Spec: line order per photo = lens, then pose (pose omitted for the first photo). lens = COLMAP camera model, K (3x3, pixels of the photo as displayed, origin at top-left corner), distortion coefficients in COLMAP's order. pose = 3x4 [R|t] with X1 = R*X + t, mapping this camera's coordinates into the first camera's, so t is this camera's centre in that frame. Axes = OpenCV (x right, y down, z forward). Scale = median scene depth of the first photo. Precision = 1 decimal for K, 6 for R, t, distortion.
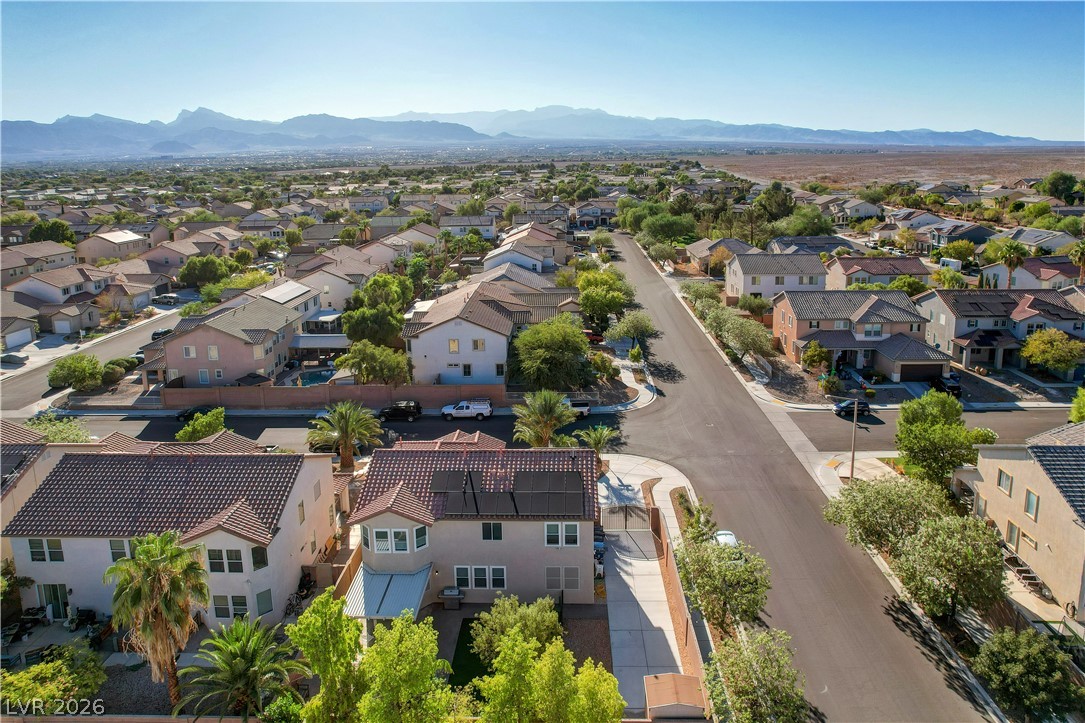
lens RADIAL K [[724.1, 0, 554.0], [0, 724.1, 309.9], [0, 0, 1]] dist [-0.072392, 0.062968]
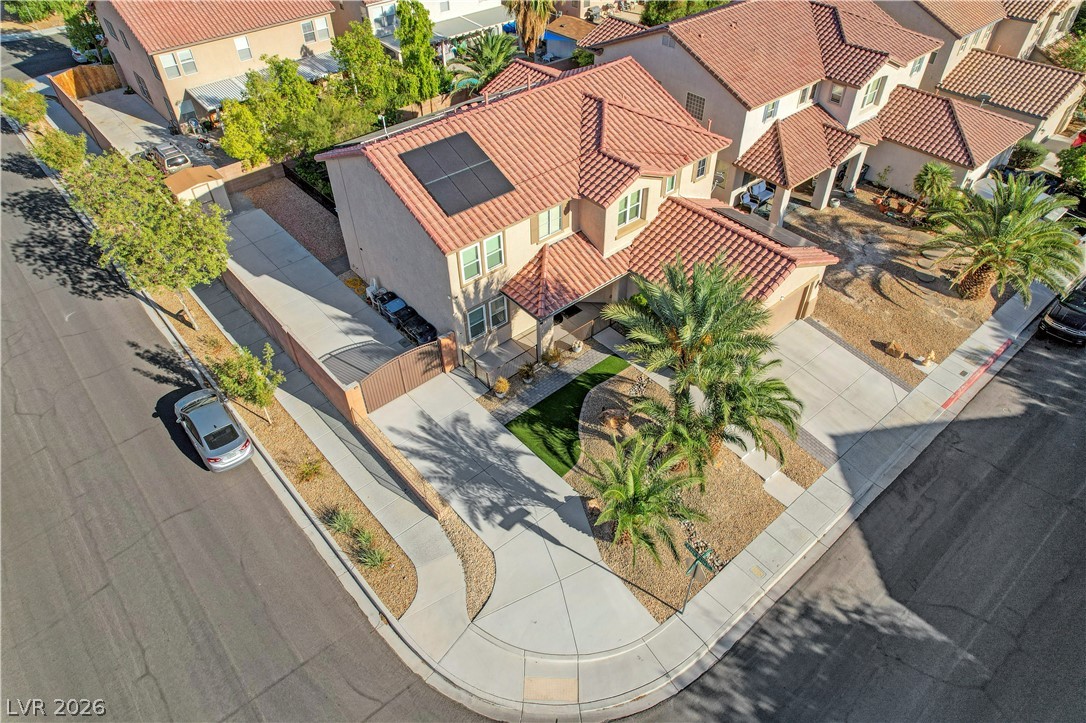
lens RADIAL K [[696.9, 0, 542.7], [0, 696.9, 367.2], [0, 0, 1]] dist [-0.073241, 0.067096]
pose [[-0.739174, 0.478187, -0.474299, 0.175264], [-0.118210, 0.601173, 0.790327, -0.093243], [0.663060, 0.640256, -0.387845, 0.830807]]
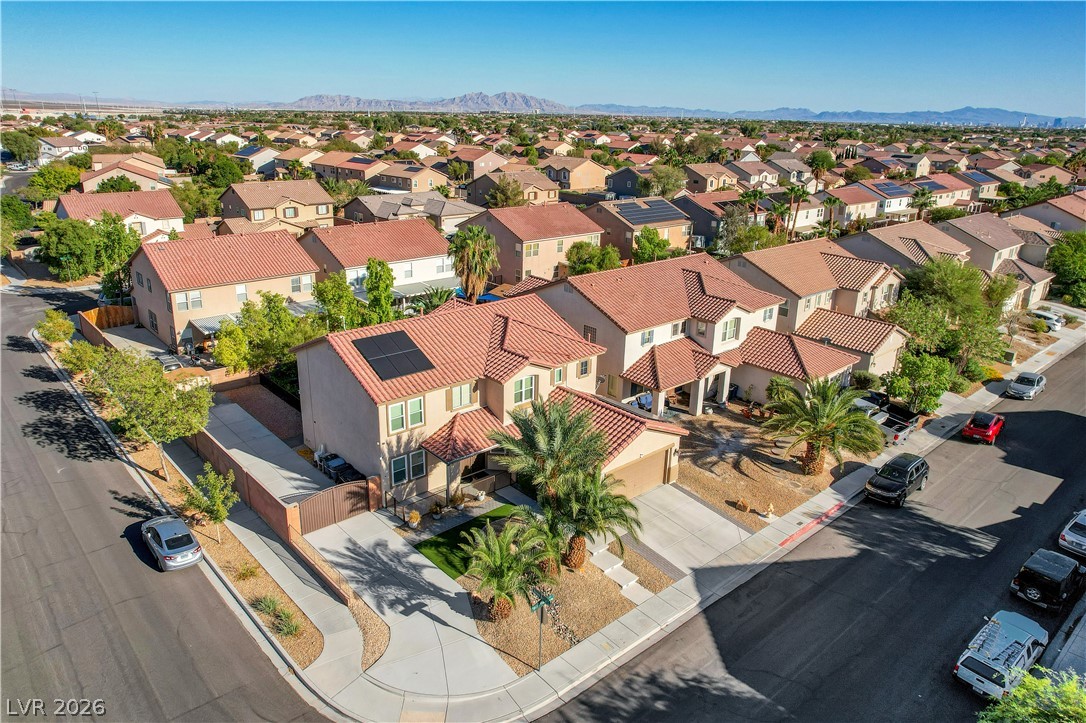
lens RADIAL K [[743.1, 0, 536.0], [0, 743.1, 332.3], [0, 0, 1]] dist [-0.074003, 0.066868]
pose [[-0.730016, 0.201434, -0.653070, 0.248200], [-0.151712, 0.883972, 0.442241, -0.122932], [0.666378, 0.421922, -0.614754, 0.967941]]
